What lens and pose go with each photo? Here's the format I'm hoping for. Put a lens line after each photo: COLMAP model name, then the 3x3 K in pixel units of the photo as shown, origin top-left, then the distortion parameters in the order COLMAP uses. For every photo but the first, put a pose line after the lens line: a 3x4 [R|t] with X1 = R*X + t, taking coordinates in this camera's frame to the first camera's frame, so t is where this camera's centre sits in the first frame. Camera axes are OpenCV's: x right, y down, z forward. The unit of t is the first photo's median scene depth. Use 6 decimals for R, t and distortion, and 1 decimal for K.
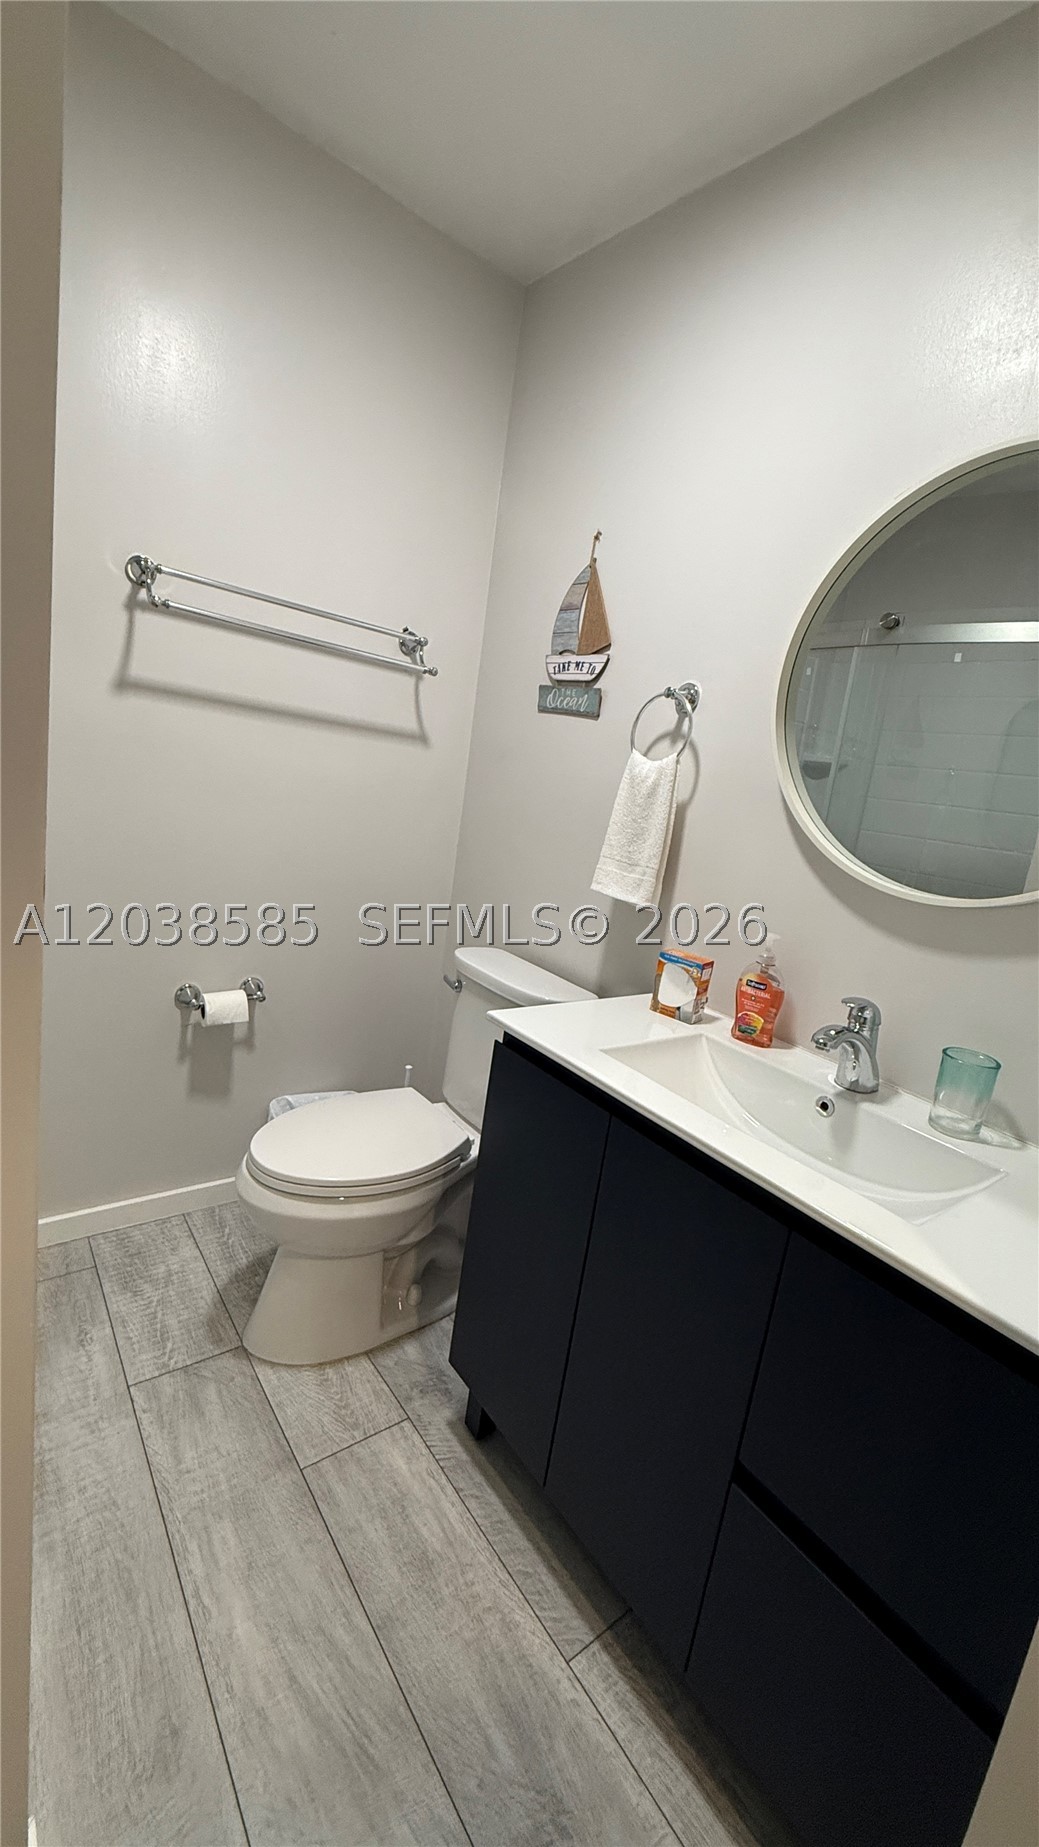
lens RADIAL K [[734.2, 0, 522.9], [0, 734.2, 917.5], [0, 0, 1]] dist [-0.001705, 0.000924]
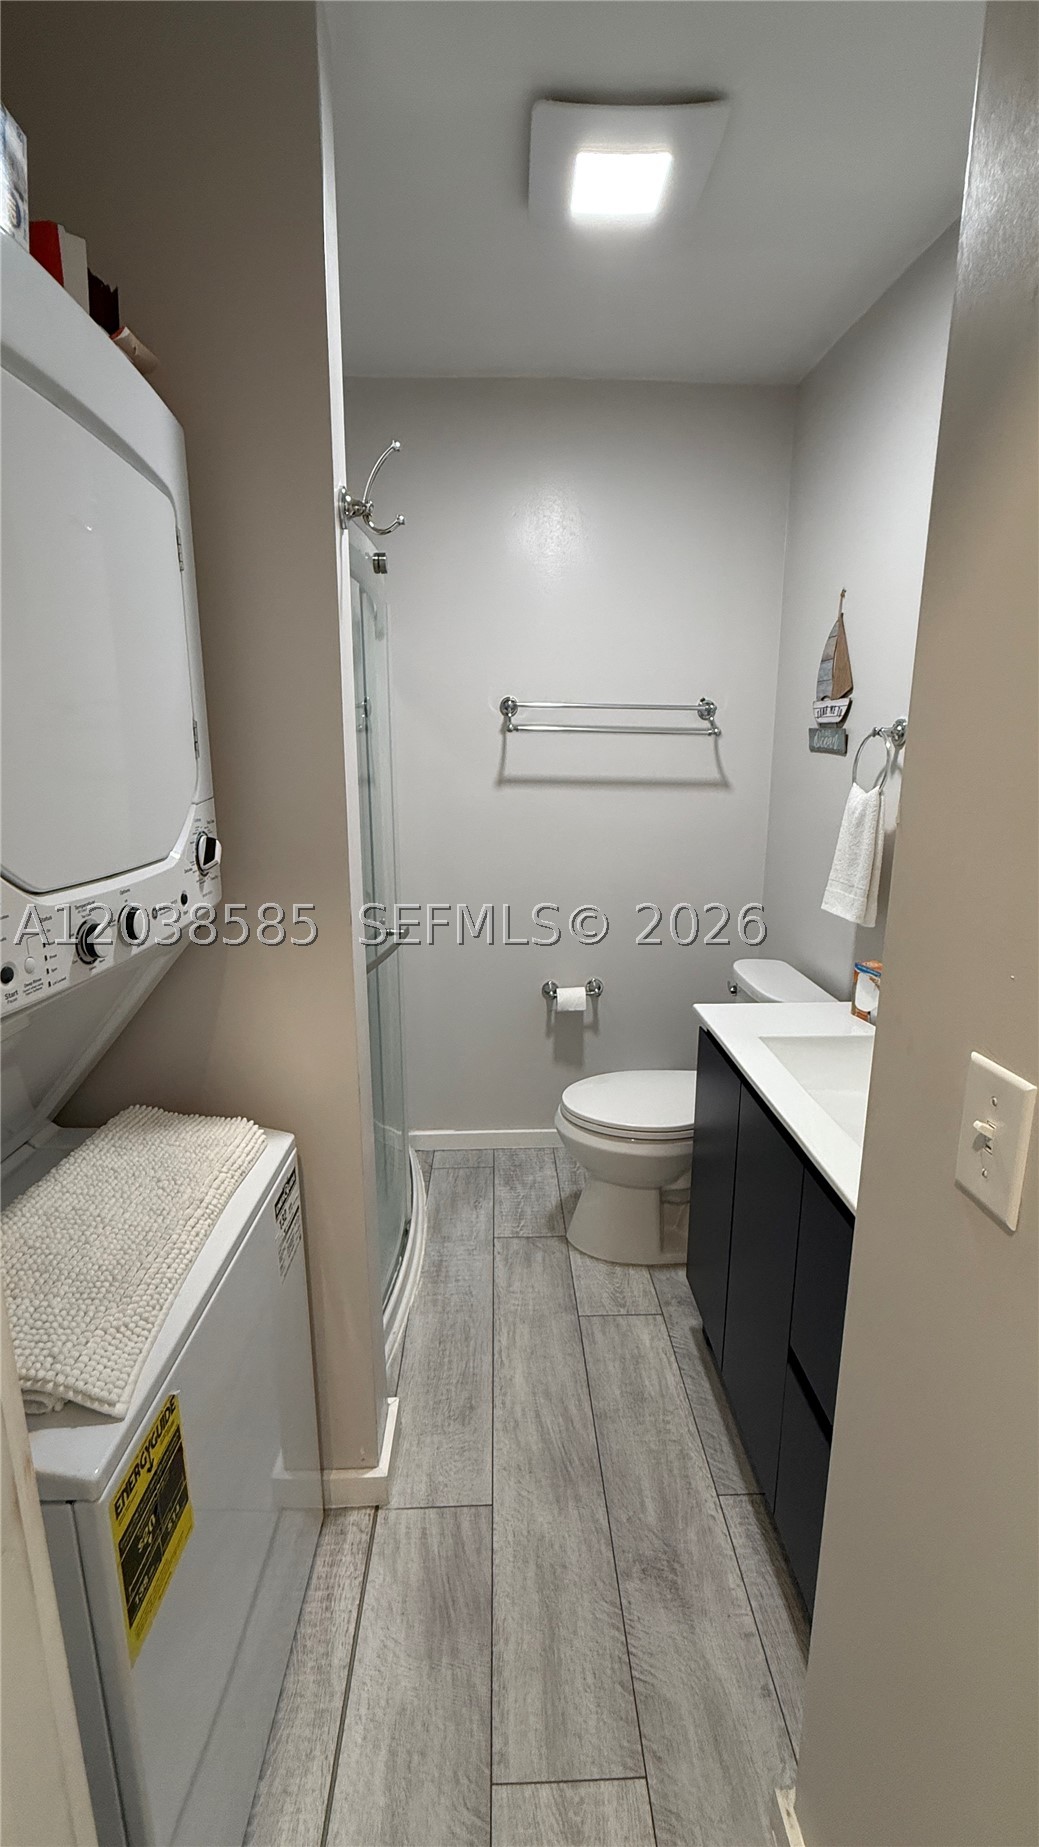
lens RADIAL K [[734.2, 0, 522.9], [0, 734.2, 917.5], [0, 0, 1]] dist [-0.001705, 0.000924]
pose [[0.807405, -0.016556, -0.589765, 0.411635], [0.002401, 0.999690, -0.024776, 0.002957], [0.589993, 0.018588, 0.807194, -0.212948]]
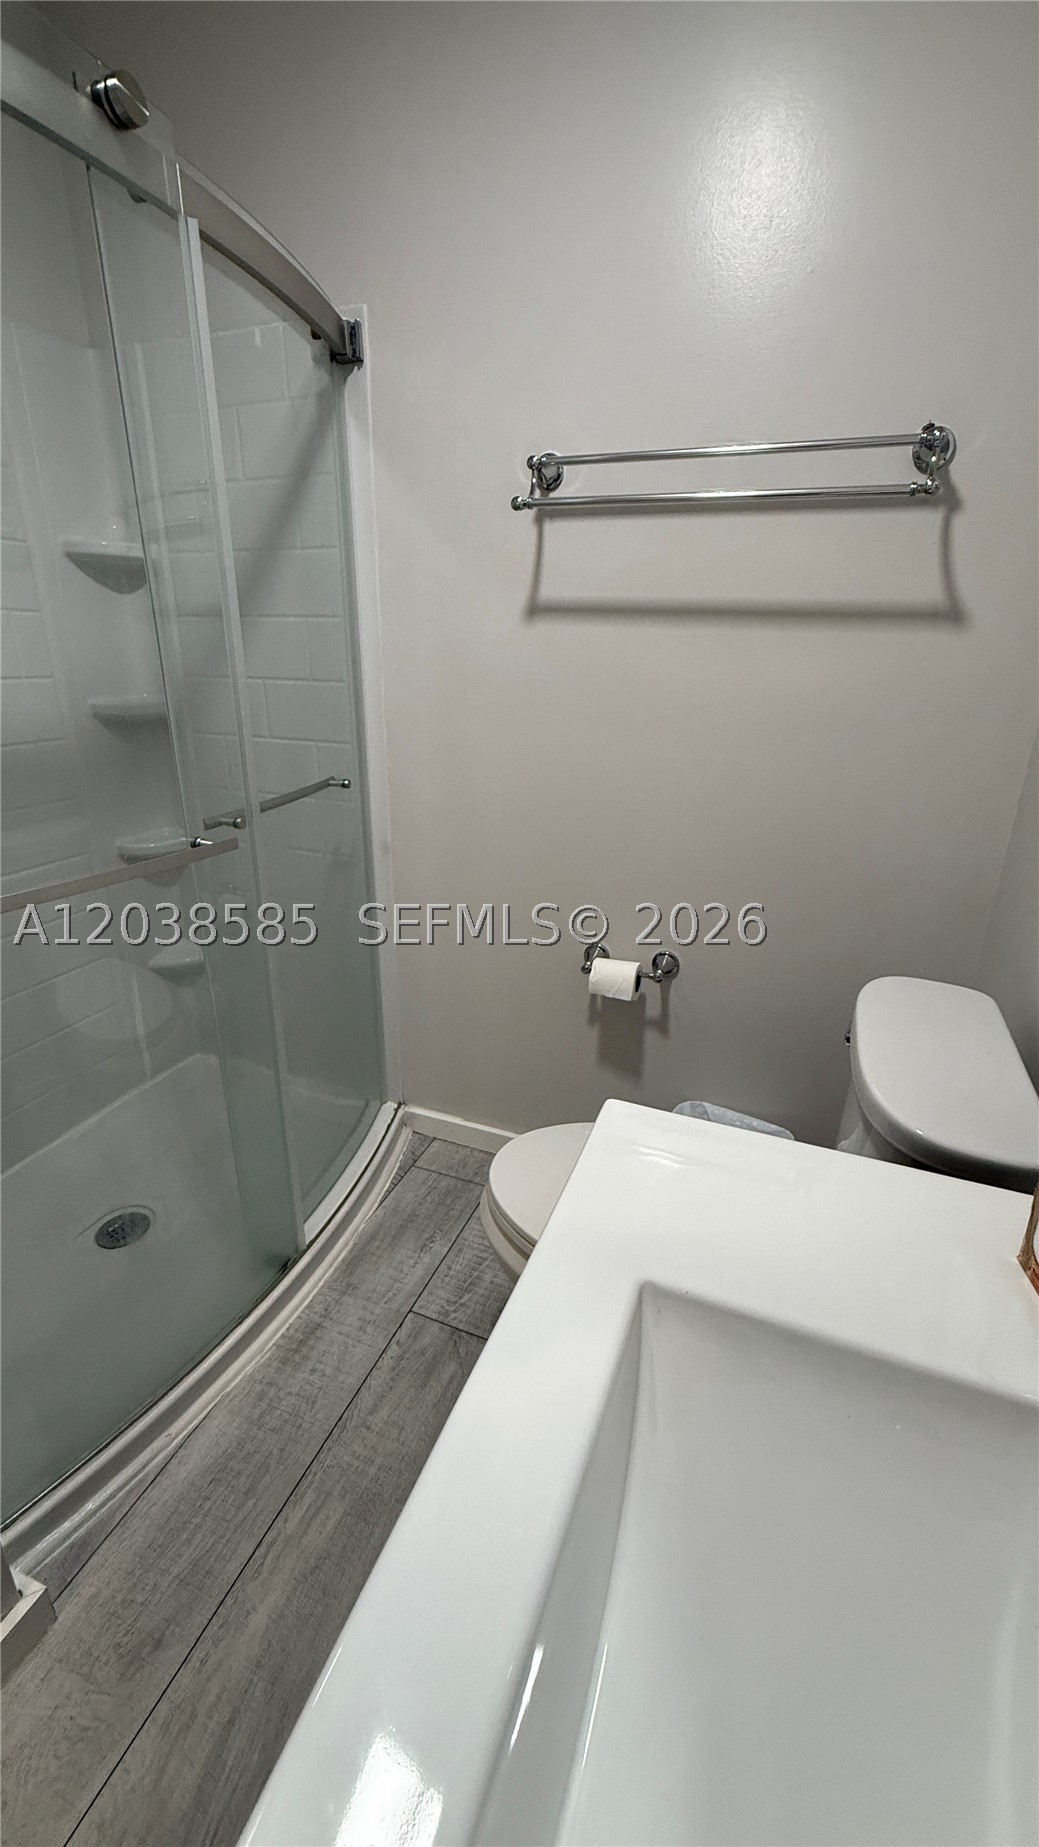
lens RADIAL K [[734.2, 0, 522.9], [0, 734.2, 917.5], [0, 0, 1]] dist [-0.001705, 0.000924]
pose [[0.506248, 0.170631, -0.845339, 0.311412], [-0.103810, 0.985160, 0.136684, -0.066851], [0.856117, 0.018559, 0.516448, 0.555504]]
